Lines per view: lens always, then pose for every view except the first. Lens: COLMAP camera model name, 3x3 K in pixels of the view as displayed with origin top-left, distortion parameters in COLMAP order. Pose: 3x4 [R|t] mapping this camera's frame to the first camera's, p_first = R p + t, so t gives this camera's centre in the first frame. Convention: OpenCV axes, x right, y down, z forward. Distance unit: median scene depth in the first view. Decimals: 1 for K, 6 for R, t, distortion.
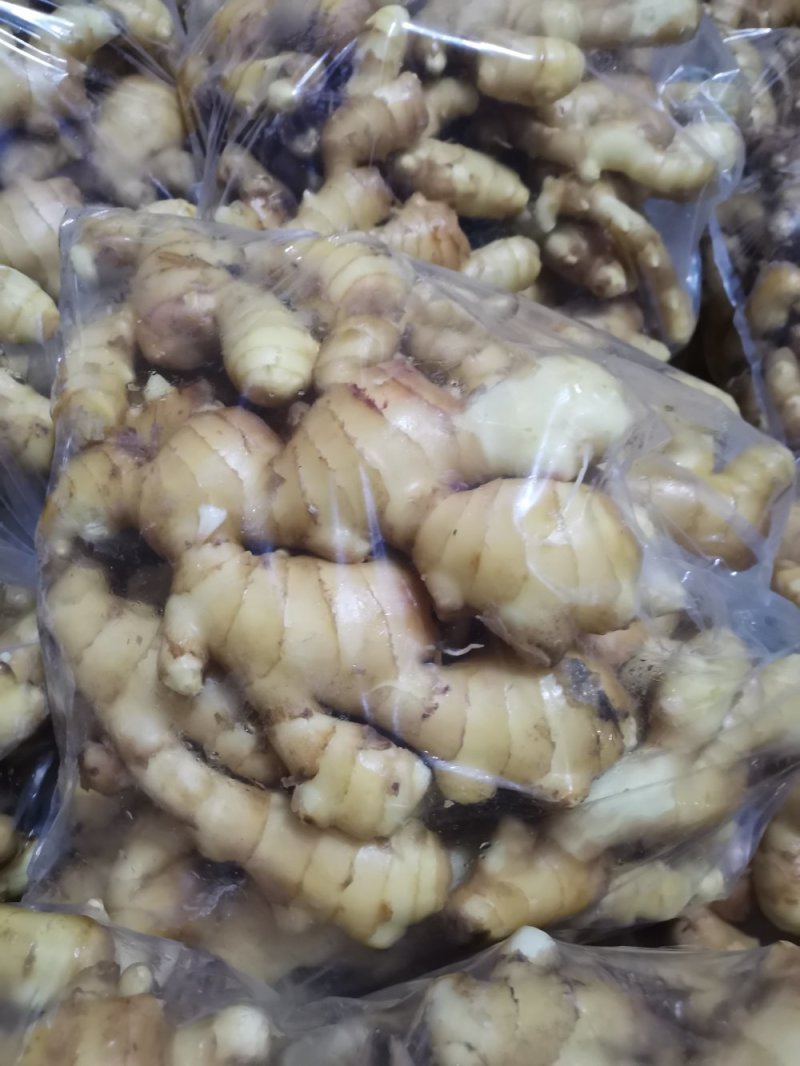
lens RADIAL K [[789.7, 0, 400.0], [0, 789.7, 533.0], [0, 0, 1]] dist [0.000742, 0.001758]
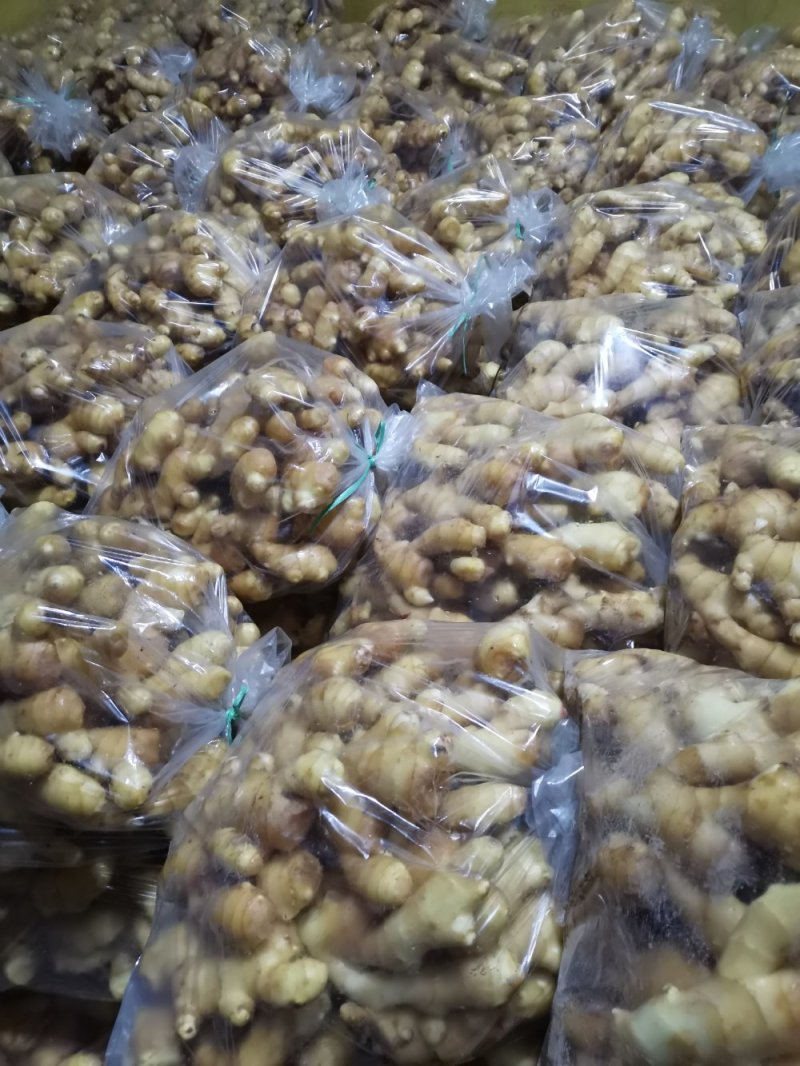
lens RADIAL K [[789.7, 0, 400.0], [0, 789.7, 533.0], [0, 0, 1]] dist [0.000742, 0.001758]
pose [[0.845068, 0.046123, -0.532666, 0.072468], [-0.231819, 0.929363, -0.287306, 0.621018], [0.481789, 0.366275, 0.796066, -0.921302]]
